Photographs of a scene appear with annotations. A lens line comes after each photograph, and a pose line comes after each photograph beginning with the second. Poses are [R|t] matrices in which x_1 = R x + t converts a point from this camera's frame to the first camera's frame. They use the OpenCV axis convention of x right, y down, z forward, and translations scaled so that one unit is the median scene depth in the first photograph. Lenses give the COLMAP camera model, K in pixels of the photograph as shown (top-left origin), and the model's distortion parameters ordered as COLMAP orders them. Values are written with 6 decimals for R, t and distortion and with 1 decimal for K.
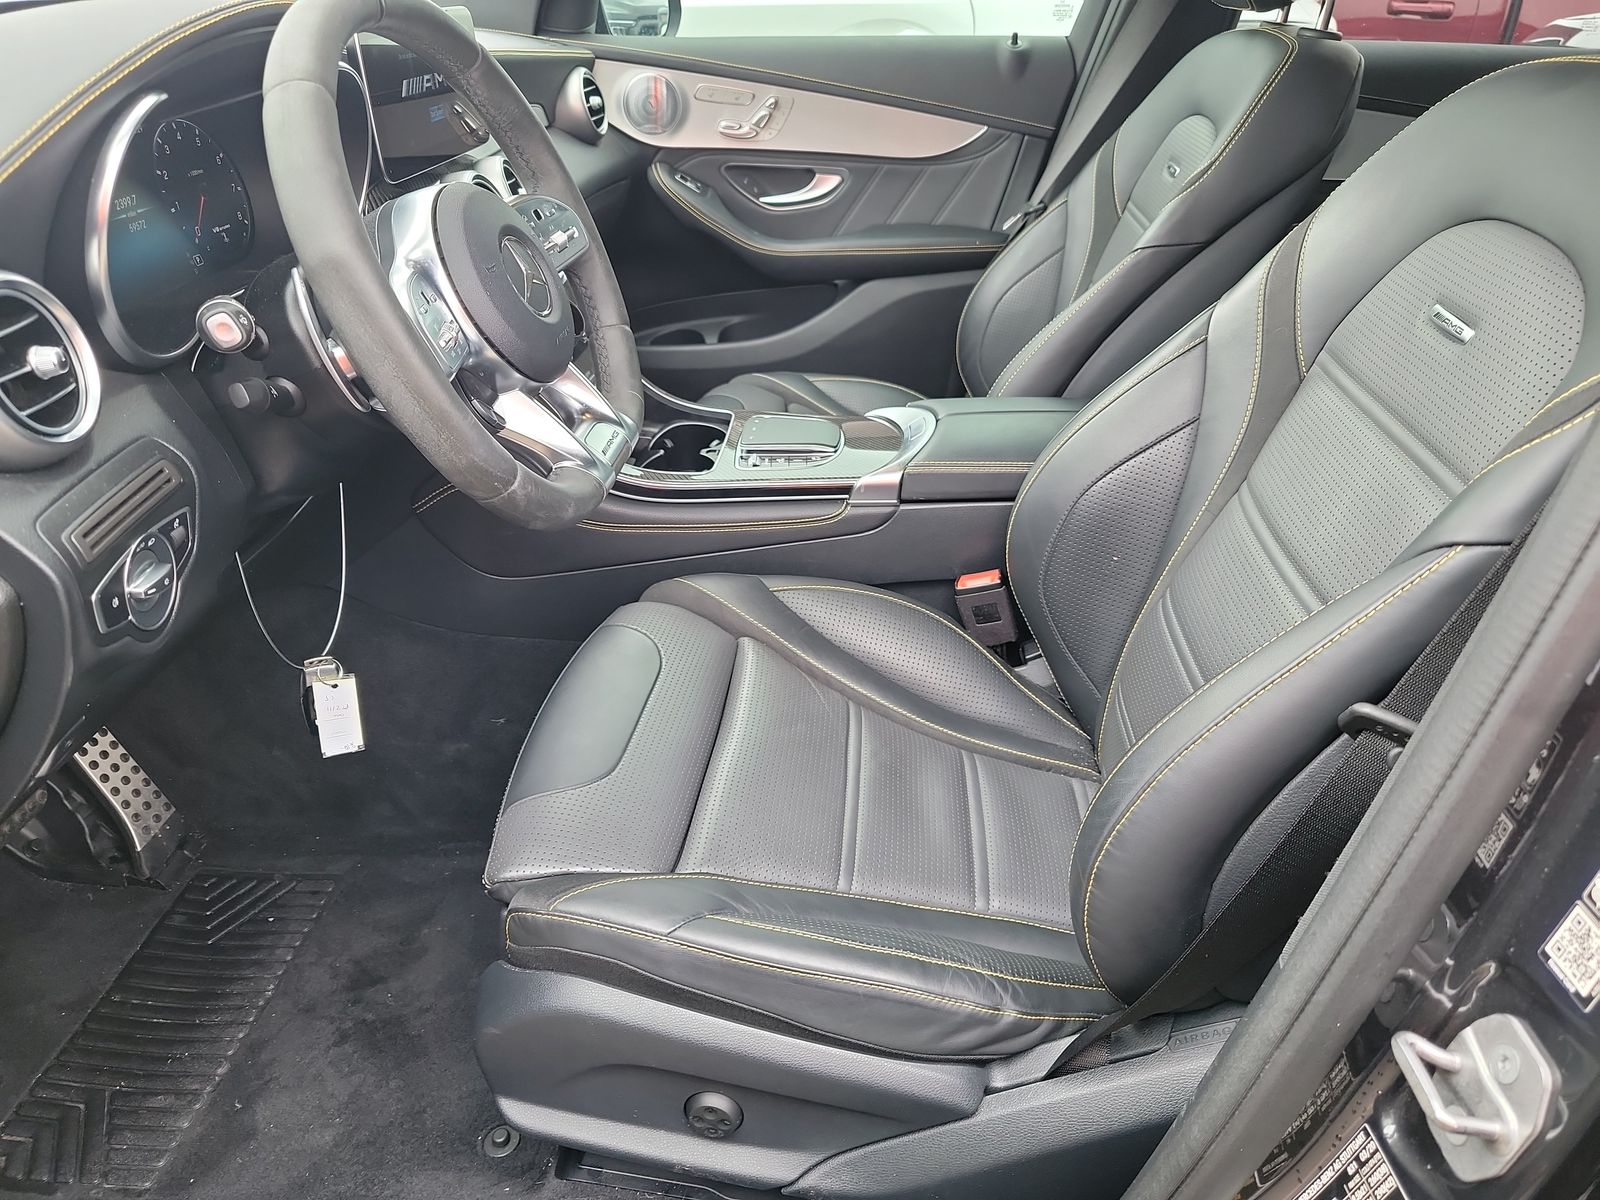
lens RADIAL K [[1098.4, 0, 800.0], [0, 1098.4, 600.0], [0, 0, 1]] dist [0.002711, 0.000653]
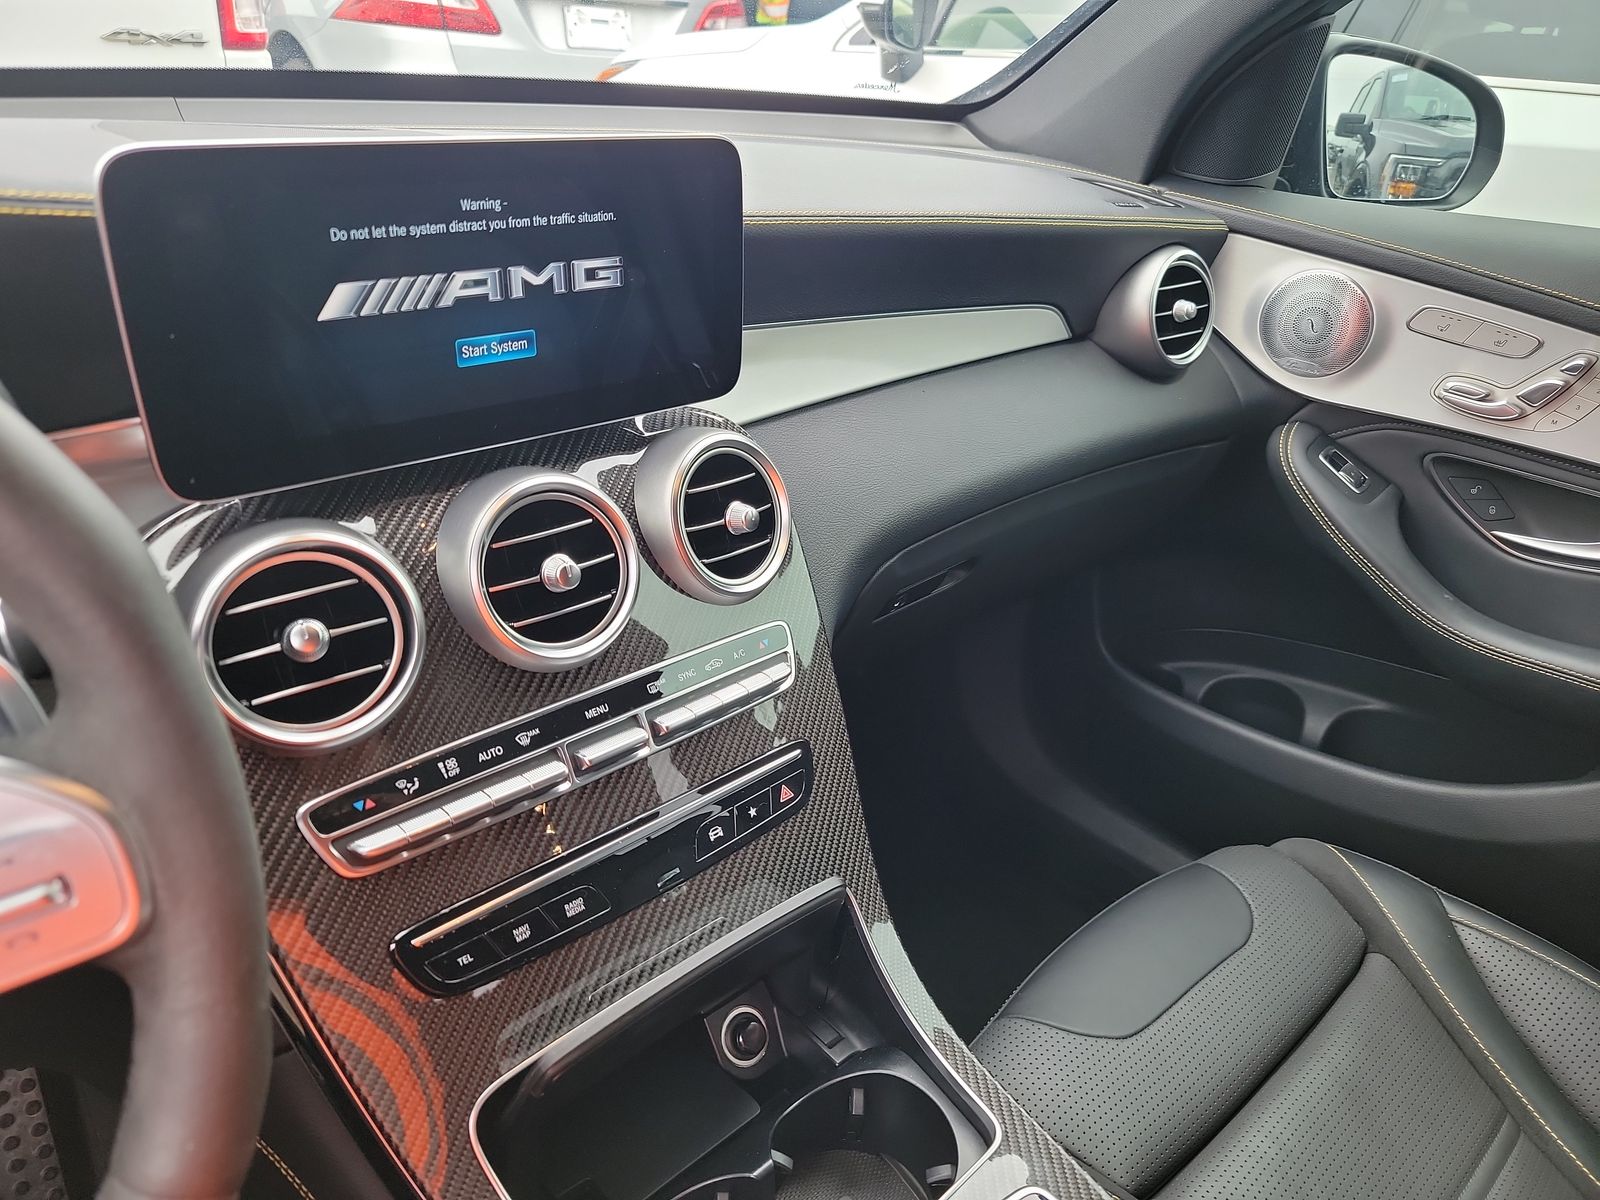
lens RADIAL K [[1098.4, 0, 800.0], [0, 1098.4, 600.0], [0, 0, 1]] dist [0.002711, 0.000653]
pose [[0.738621, 0.325678, -0.590231, 0.039131], [-0.370907, 0.927450, 0.047593, -0.255817], [0.562910, 0.183768, 0.805830, 0.446363]]
